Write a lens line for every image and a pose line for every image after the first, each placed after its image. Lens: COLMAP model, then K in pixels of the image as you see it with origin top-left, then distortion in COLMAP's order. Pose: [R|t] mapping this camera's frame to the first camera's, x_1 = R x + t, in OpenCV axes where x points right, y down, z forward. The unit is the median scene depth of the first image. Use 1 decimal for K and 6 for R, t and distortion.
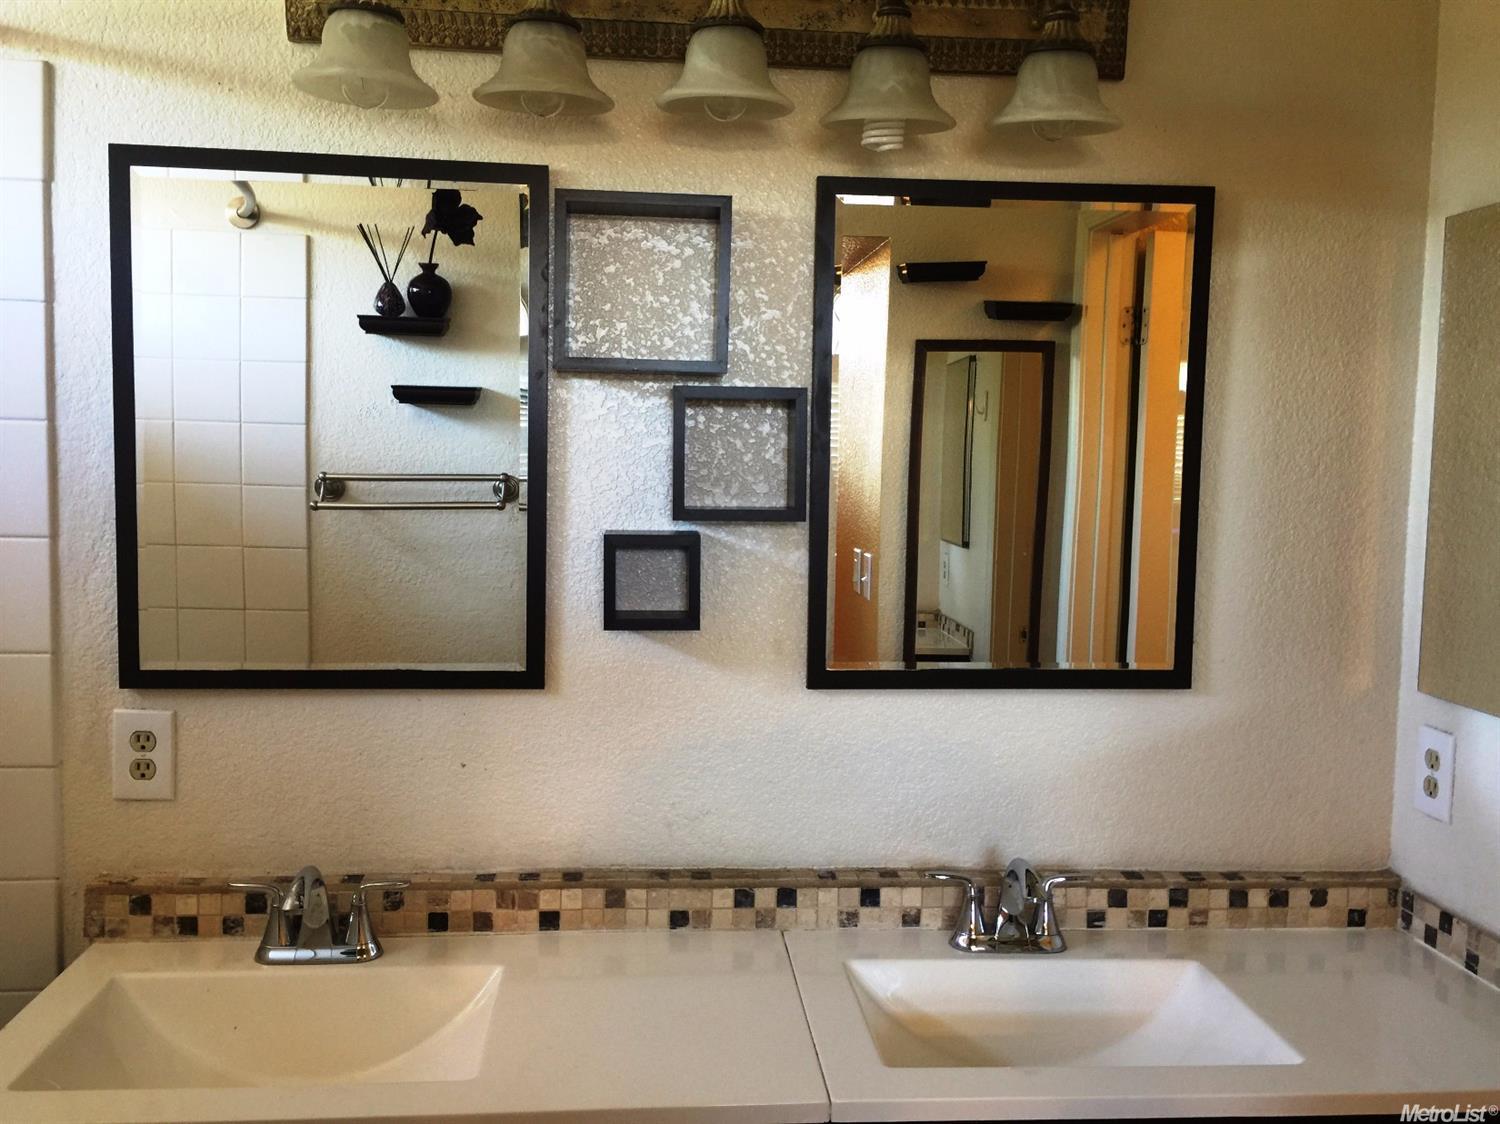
lens RADIAL K [[1283.1, 0, 748.0], [0, 1283.1, 552.5], [0, 0, 1]] dist [0.081489, -0.119130]
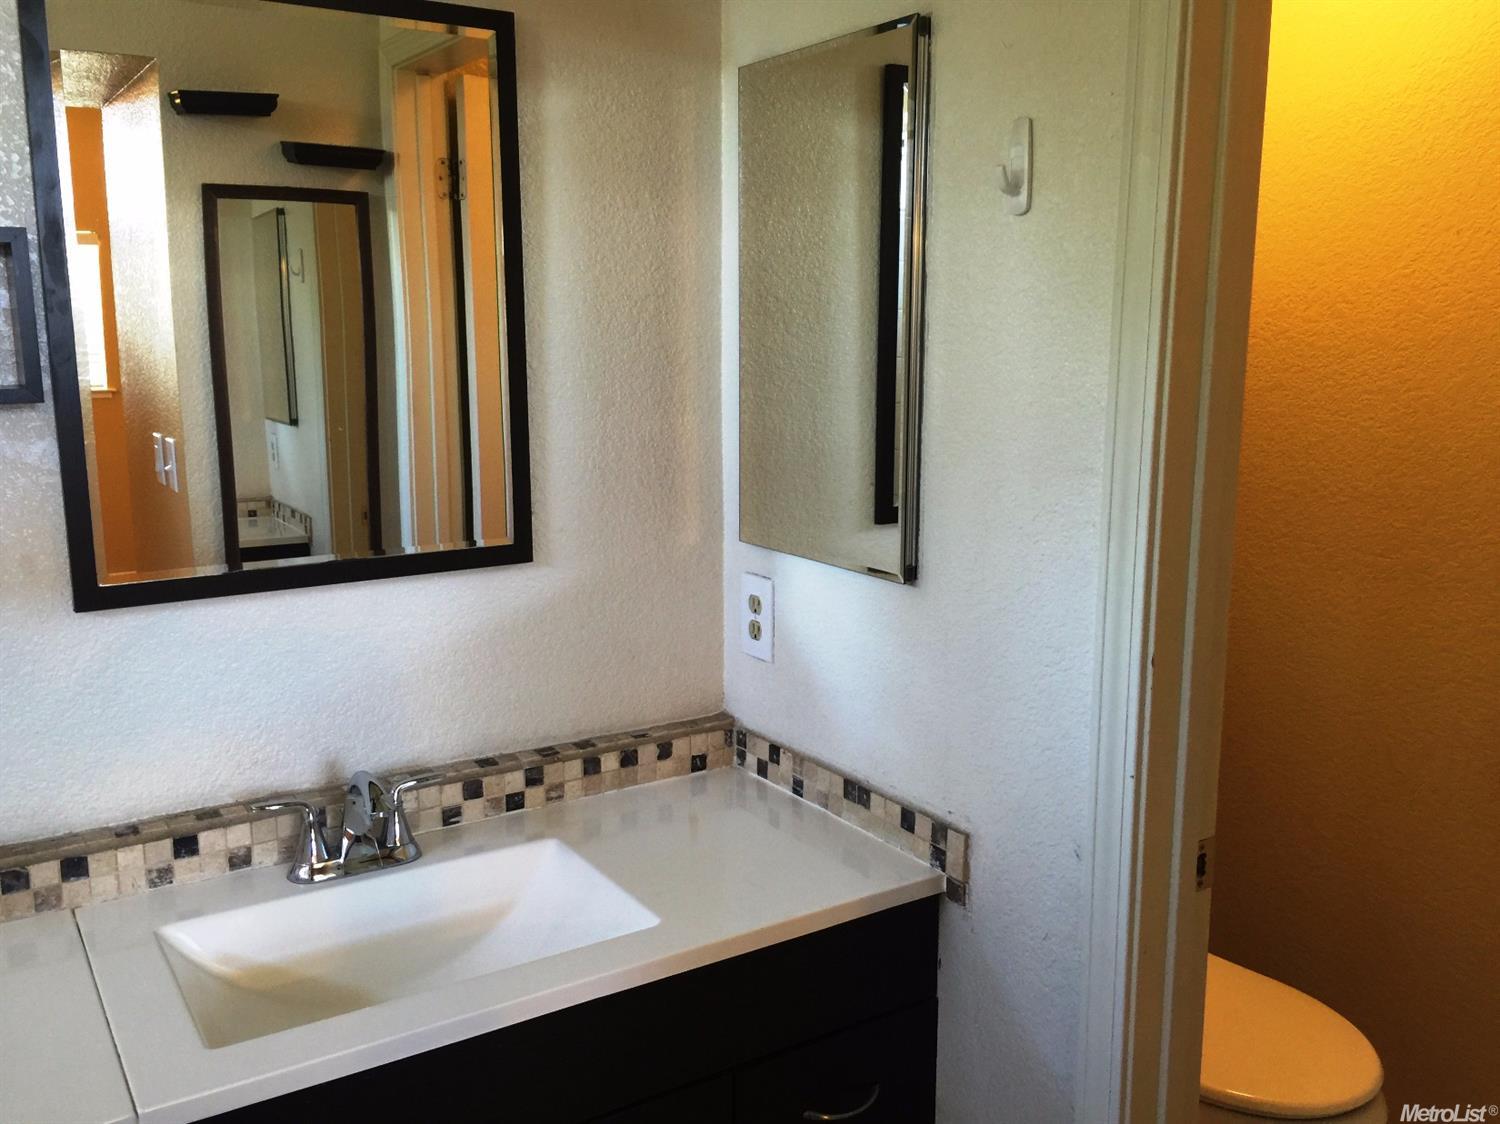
lens RADIAL K [[1283.1, 0, 738.6], [0, 1283.1, 557.2], [0, 0, 1]] dist [0.081489, -0.119130]
pose [[0.883144, -0.101693, 0.457947, 0.044774], [0.054526, 0.991856, 0.115103, 0.001077], [-0.465922, -0.076682, 0.881497, 0.097412]]
